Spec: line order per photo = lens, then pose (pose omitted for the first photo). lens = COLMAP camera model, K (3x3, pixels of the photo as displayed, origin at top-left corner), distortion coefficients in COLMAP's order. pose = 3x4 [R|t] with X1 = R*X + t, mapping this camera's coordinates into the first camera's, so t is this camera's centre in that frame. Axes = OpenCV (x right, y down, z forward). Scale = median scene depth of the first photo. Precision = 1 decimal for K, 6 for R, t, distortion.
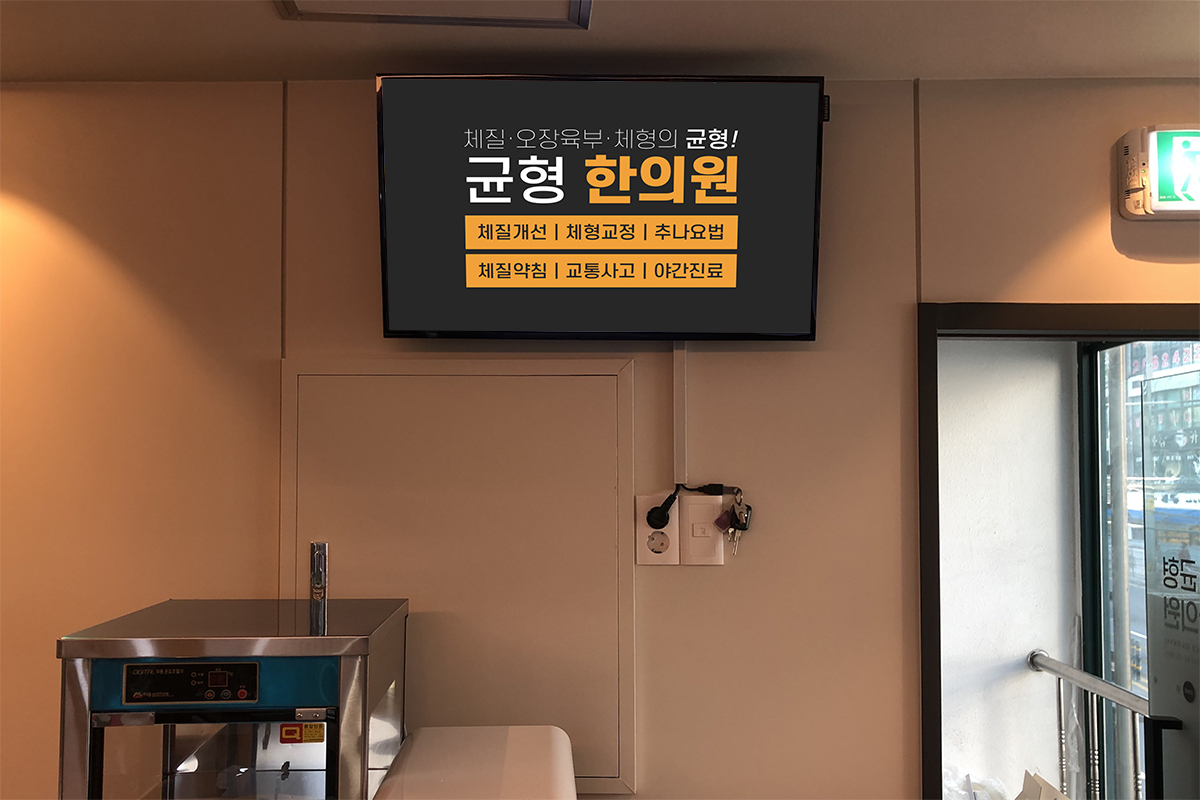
lens RADIAL K [[1020.4, 0, 600.5], [0, 1020.4, 430.9], [0, 0, 1]] dist [0.006347, 0.010791]
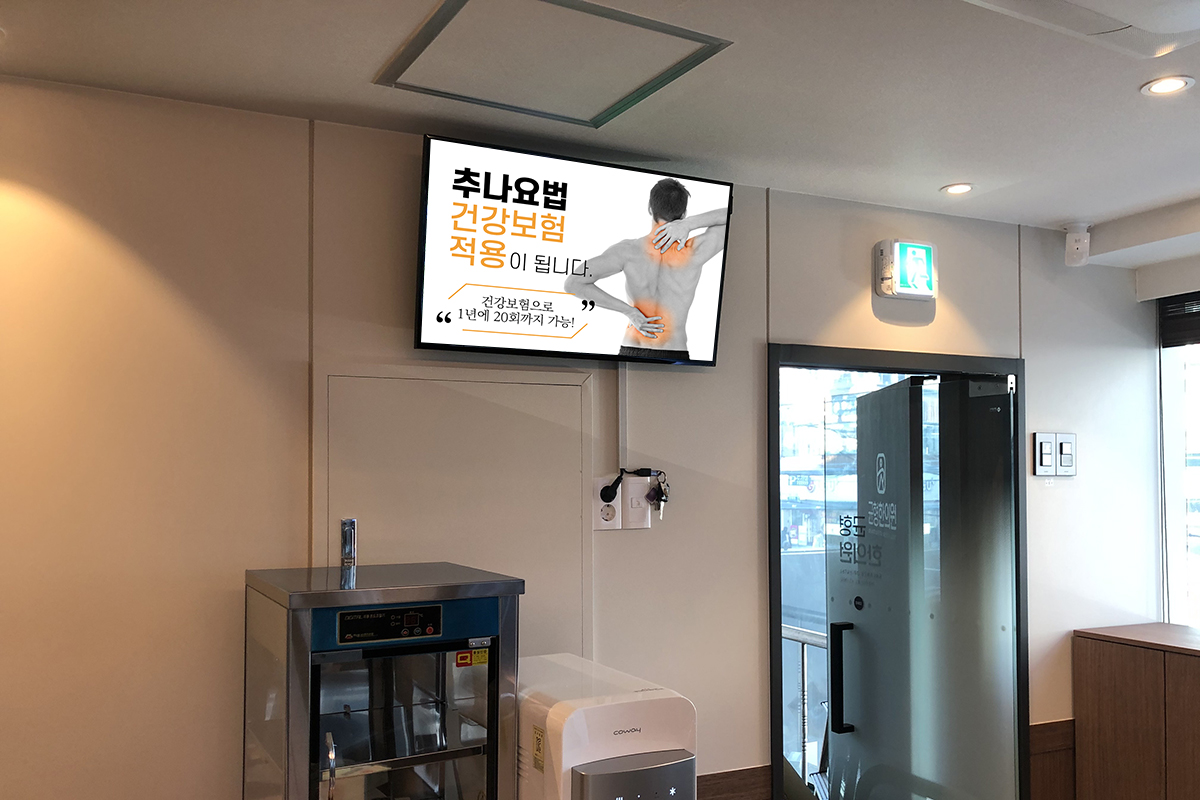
lens RADIAL K [[980.4, 0, 600.0], [0, 980.4, 400.0], [0, 0, 1]] dist [-0.000280, 0.003684]
pose [[0.901287, 0.032403, 0.432008, -0.506374], [-0.021633, 0.999321, -0.029822, 0.001673], [-0.432681, 0.017533, 0.901376, -0.144354]]
